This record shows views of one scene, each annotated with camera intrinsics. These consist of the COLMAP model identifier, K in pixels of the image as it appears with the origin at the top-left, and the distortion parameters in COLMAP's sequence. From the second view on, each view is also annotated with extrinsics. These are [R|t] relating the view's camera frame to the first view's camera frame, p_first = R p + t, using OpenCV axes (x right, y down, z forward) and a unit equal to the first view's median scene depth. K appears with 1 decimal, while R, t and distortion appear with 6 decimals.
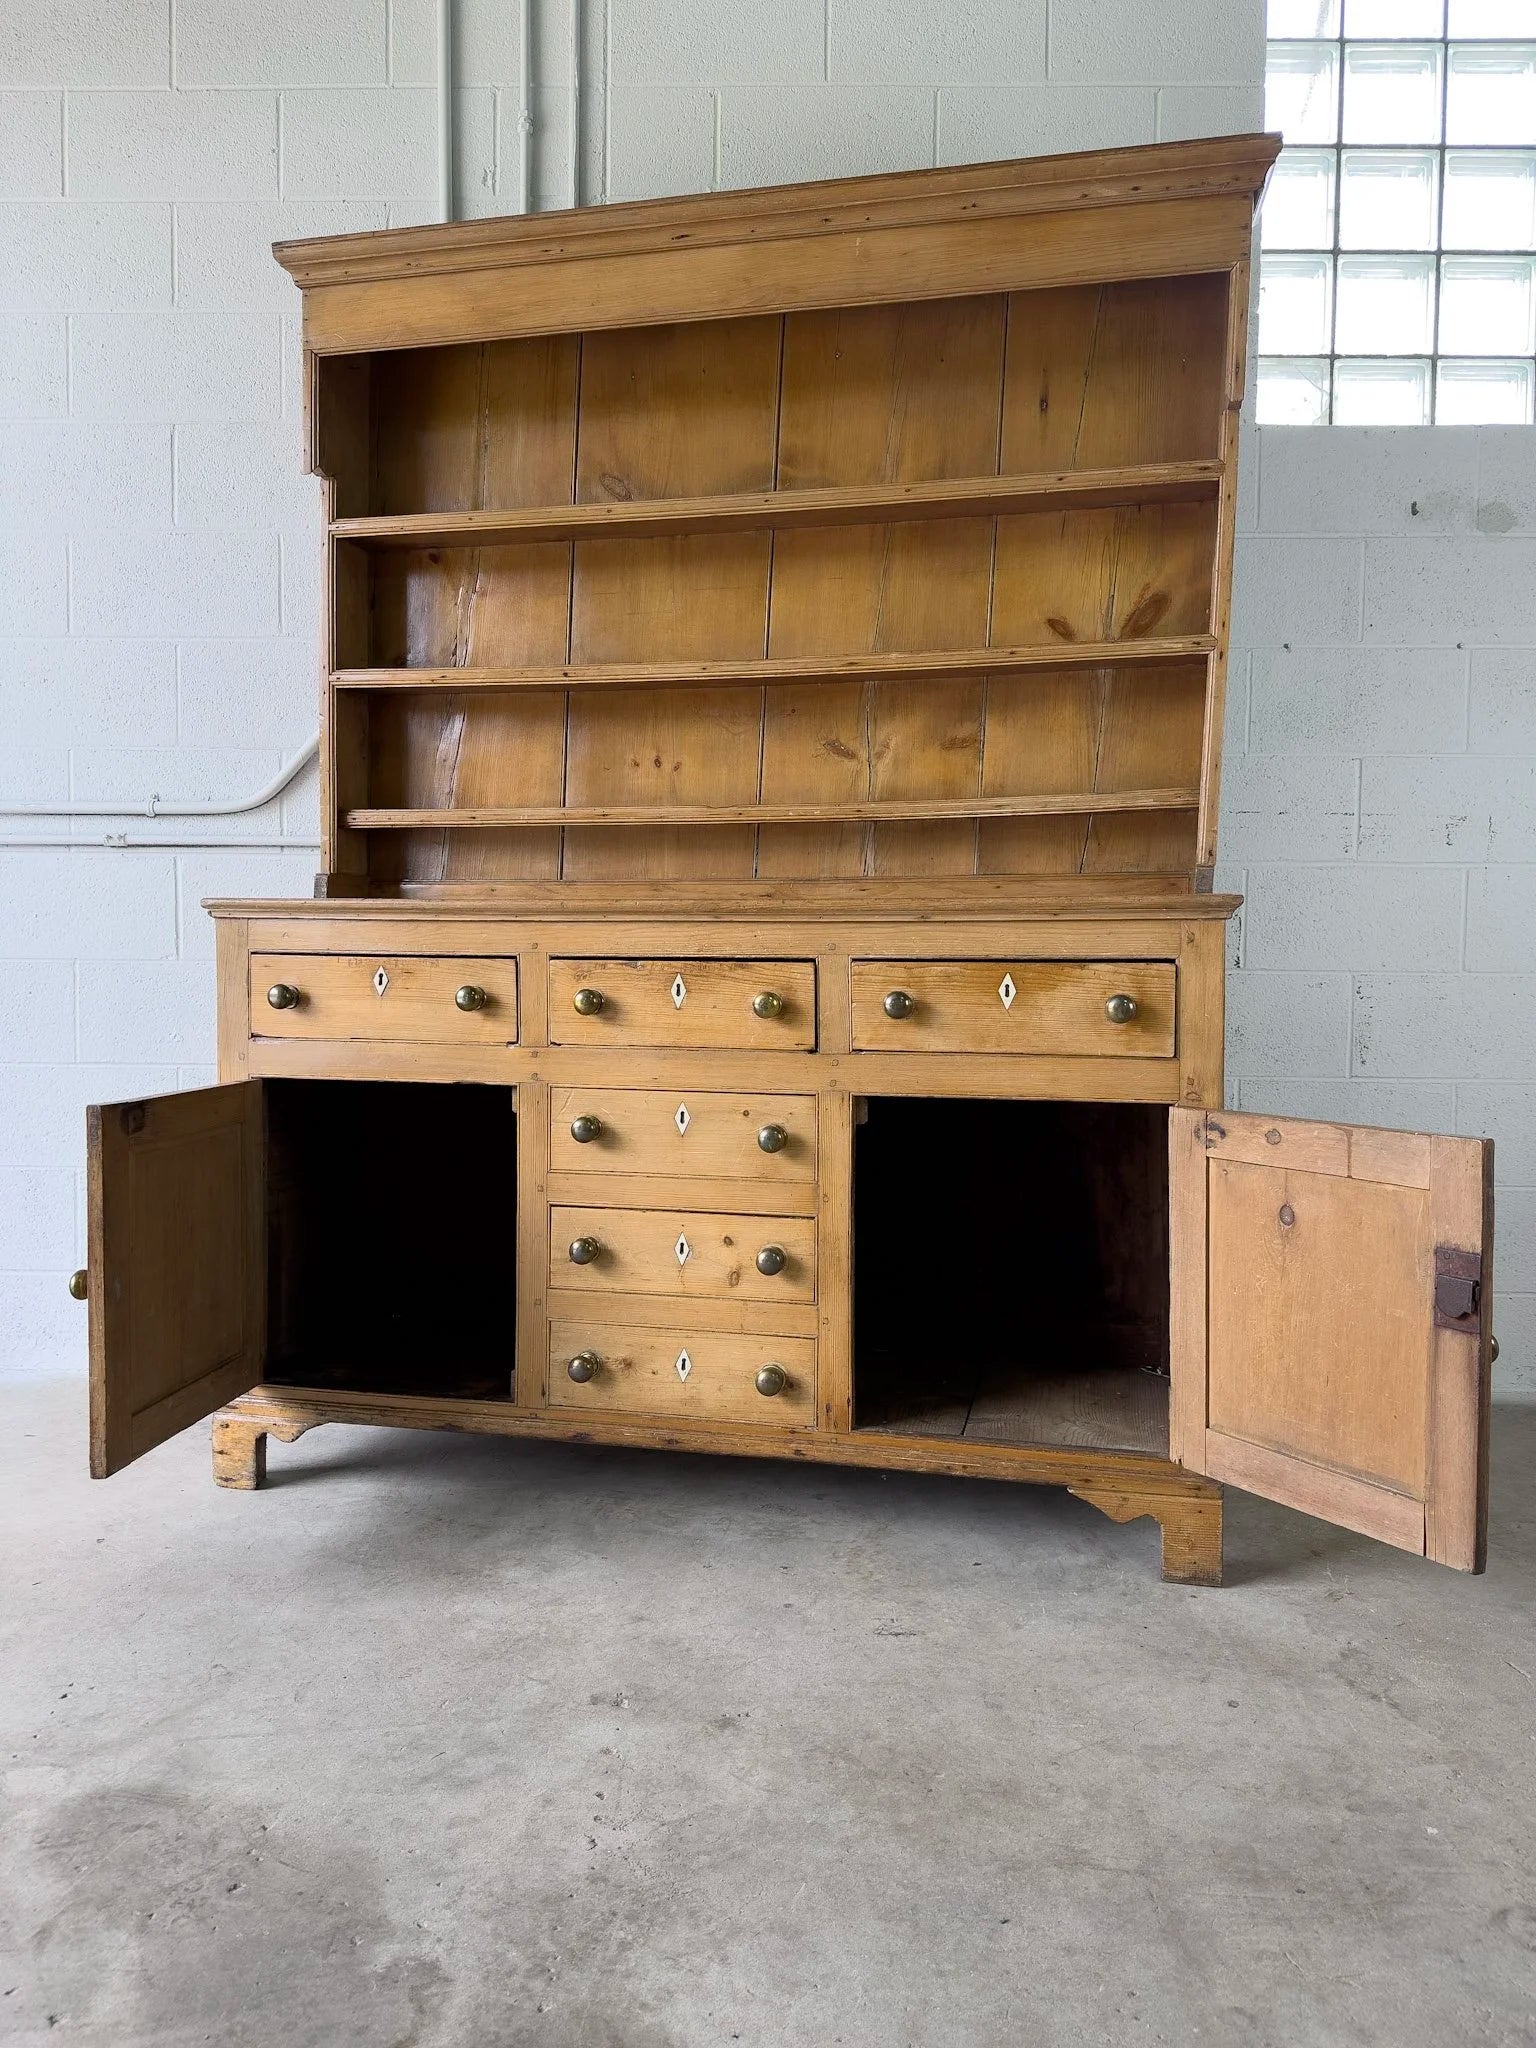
lens RADIAL K [[1440.5, 0, 767.1], [0, 1440.5, 1005.5], [0, 0, 1]] dist [0.040048, -0.045623]
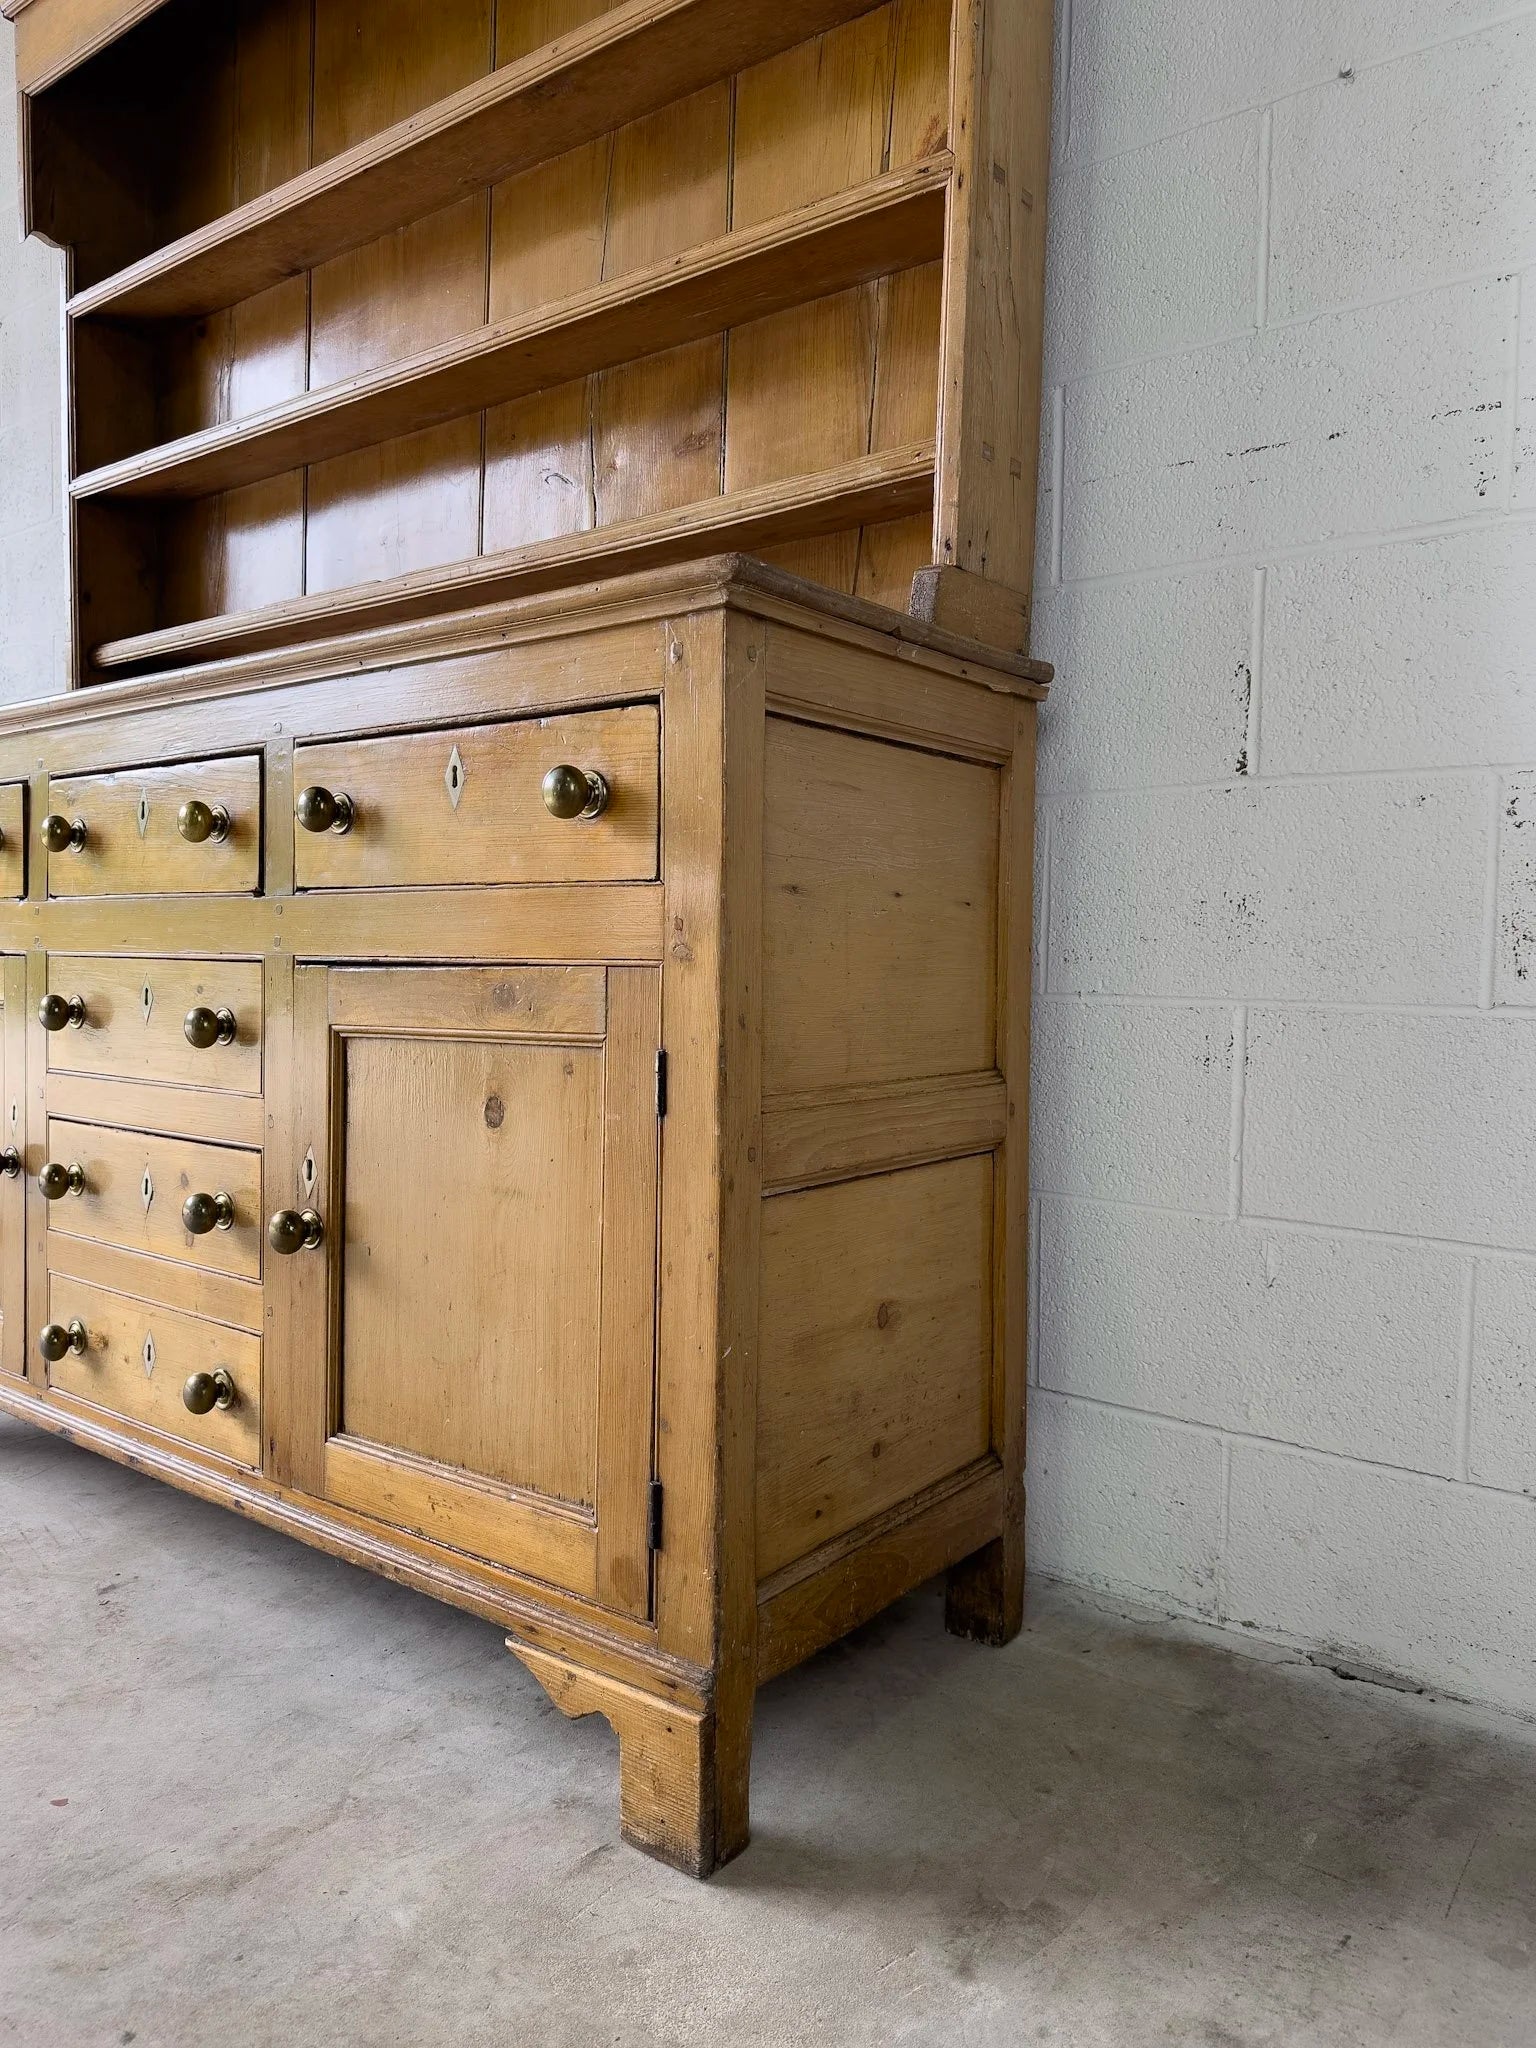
lens RADIAL K [[1440.5, 0, 764.1], [0, 1440.5, 1017.0], [0, 0, 1]] dist [0.040048, -0.045623]
pose [[0.908982, 0.022613, -0.416221, 0.481415], [-0.020263, 0.999744, 0.010064, 0.071785], [0.416342, -0.000714, 0.909208, 0.467350]]
